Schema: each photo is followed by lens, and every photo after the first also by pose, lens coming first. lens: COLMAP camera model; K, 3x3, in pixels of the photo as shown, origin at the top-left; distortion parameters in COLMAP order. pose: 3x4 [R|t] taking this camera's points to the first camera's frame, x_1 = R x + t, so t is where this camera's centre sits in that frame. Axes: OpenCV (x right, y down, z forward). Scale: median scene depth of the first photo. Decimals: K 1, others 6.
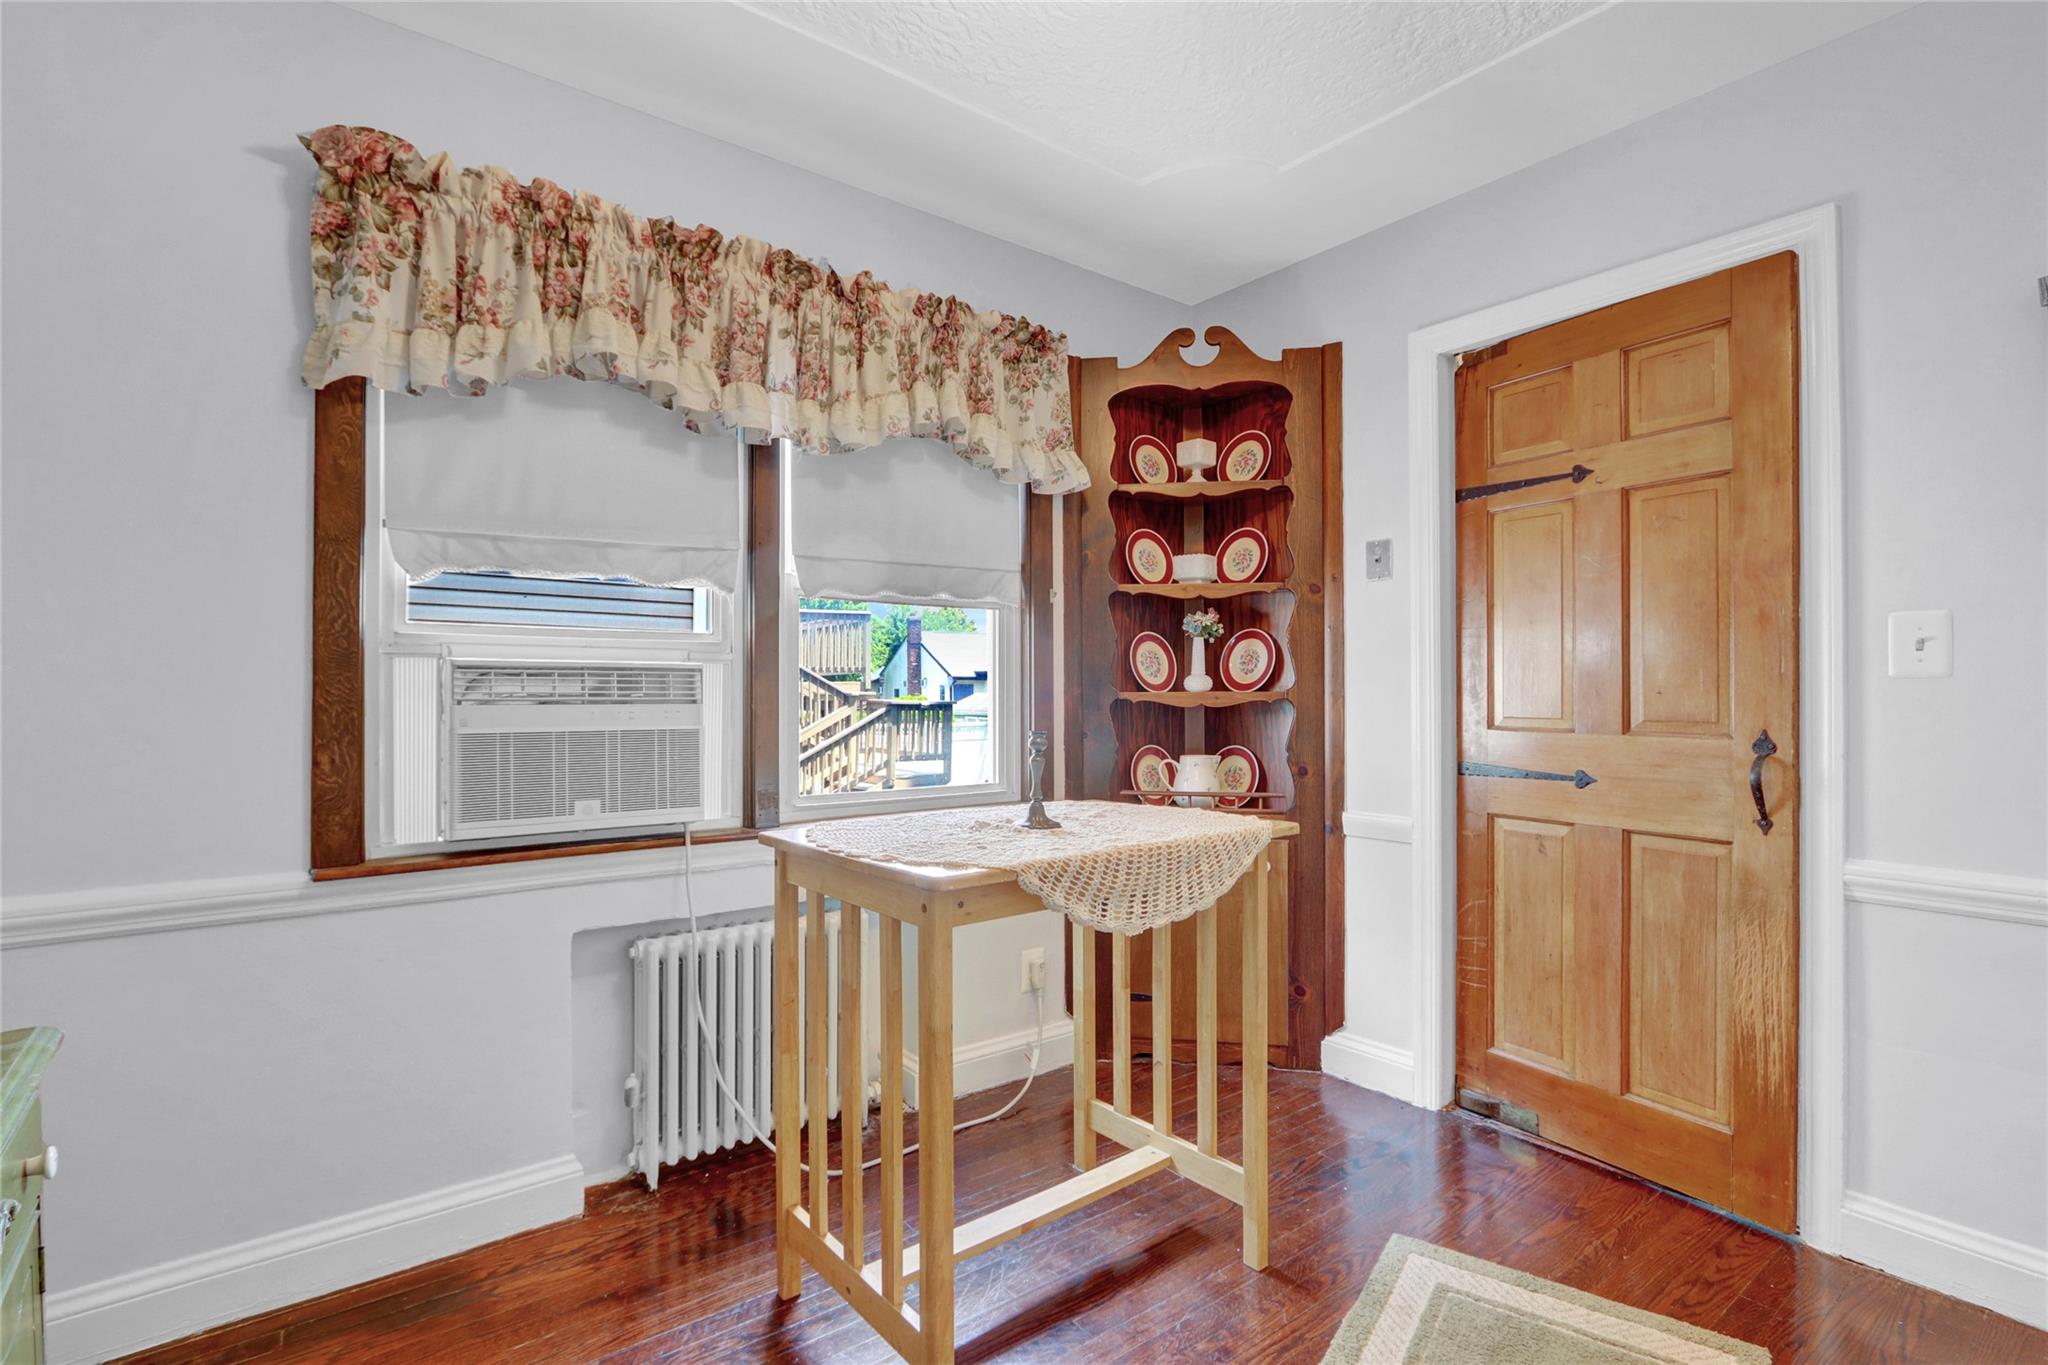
lens RADIAL K [[948.7, 0, 1016.8], [0, 948.7, 687.0], [0, 0, 1]] dist [-0.014482, 0.001047]
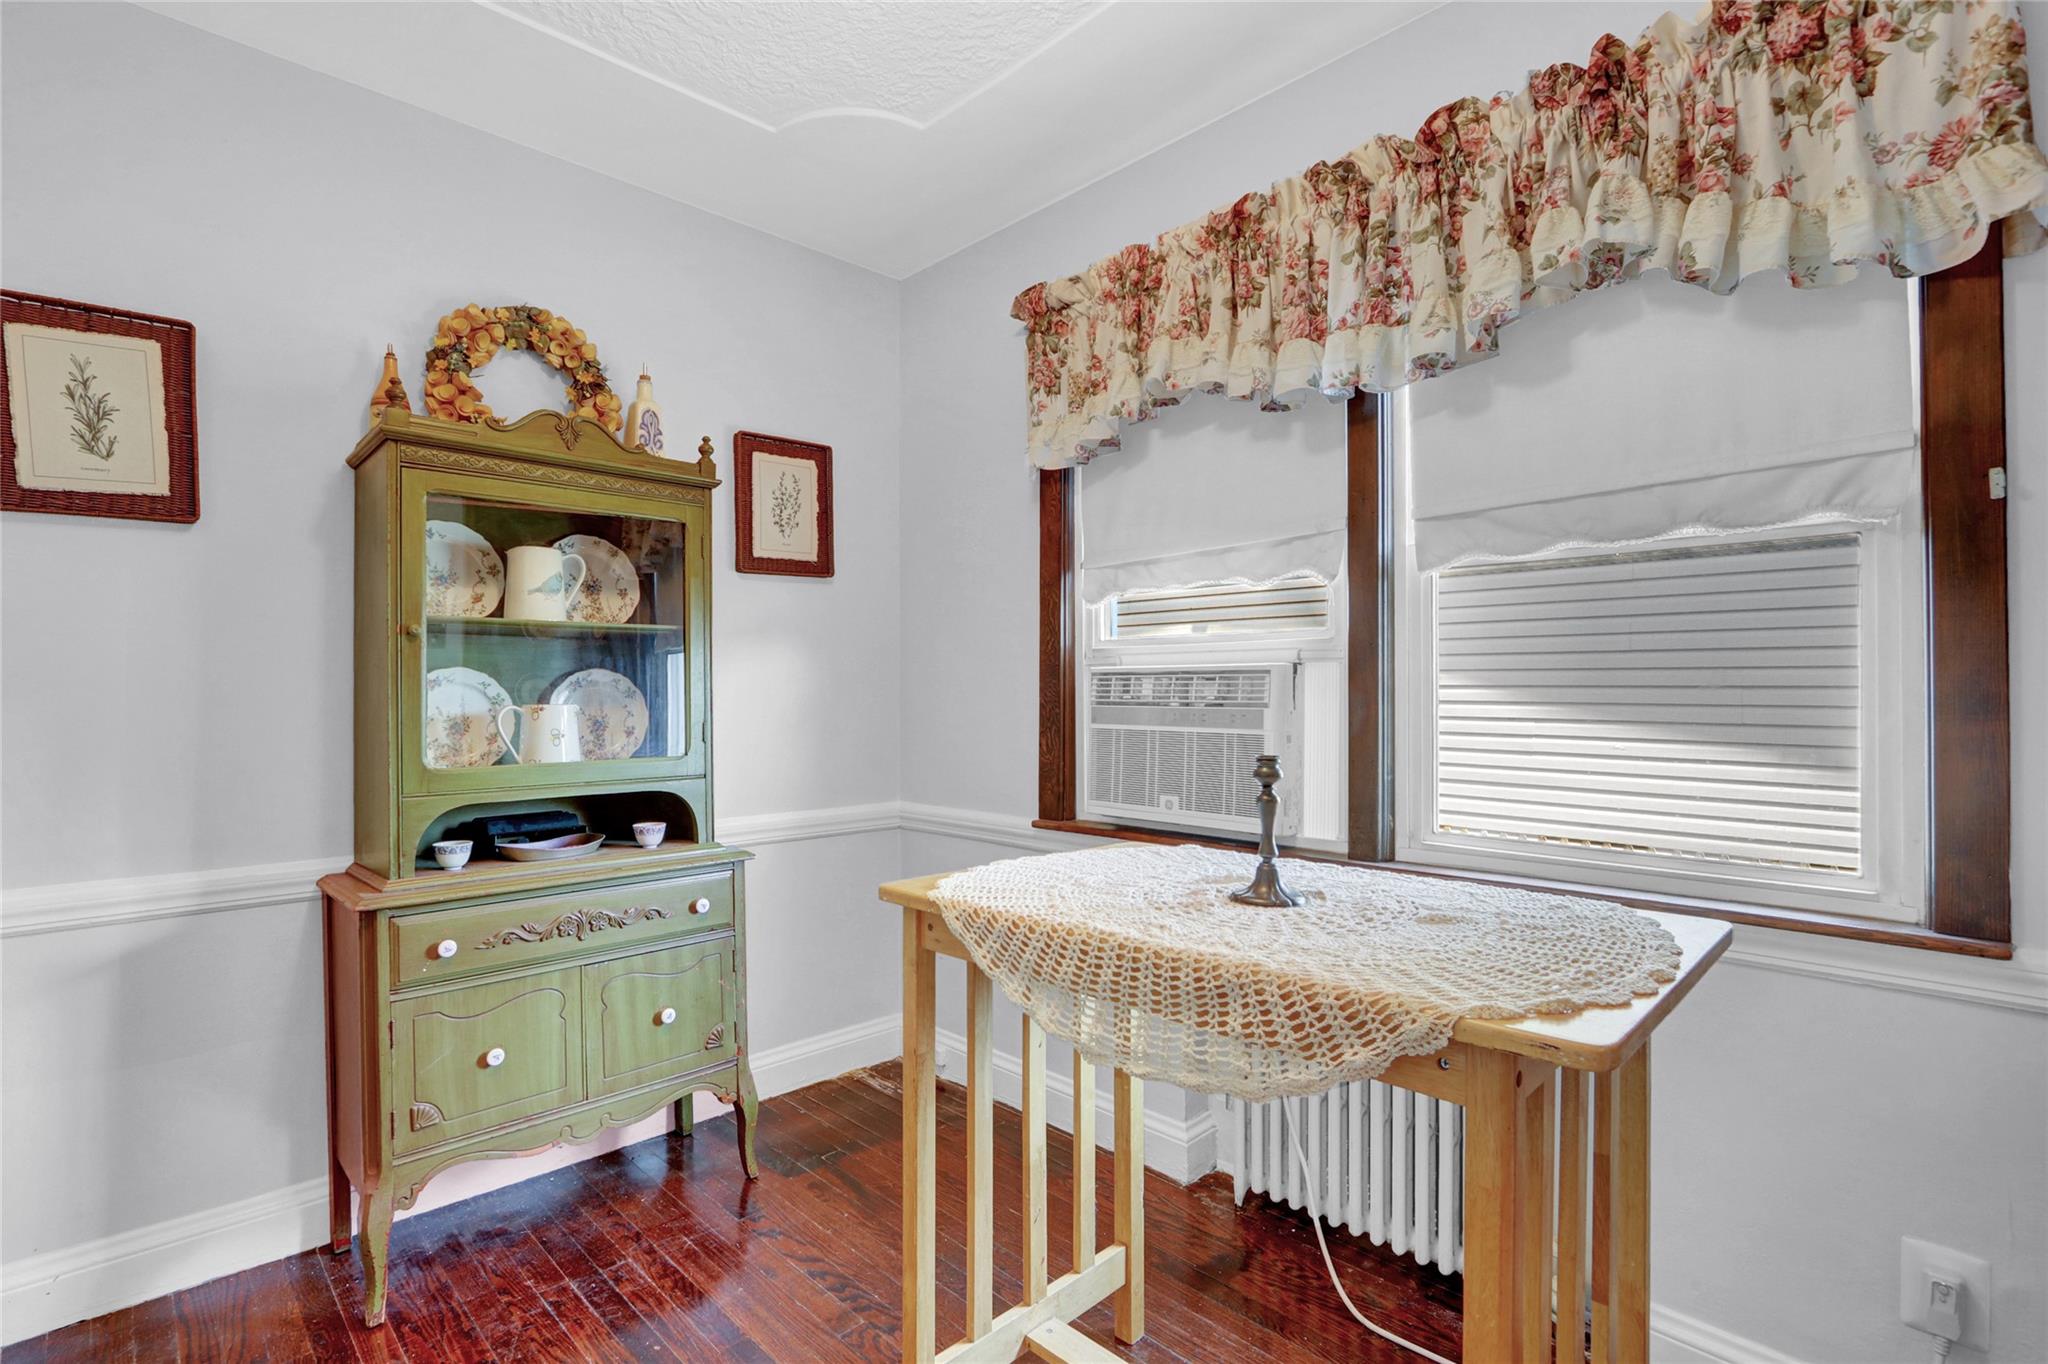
lens RADIAL K [[948.7, 0, 1016.8], [0, 948.7, 686.5], [0, 0, 1]] dist [-0.014482, 0.001047]
pose [[0.125288, -0.010638, -0.992063, 0.559880], [-0.001611, 0.999939, -0.010926, 0.008662], [0.992119, 0.002967, 0.125263, 0.653029]]
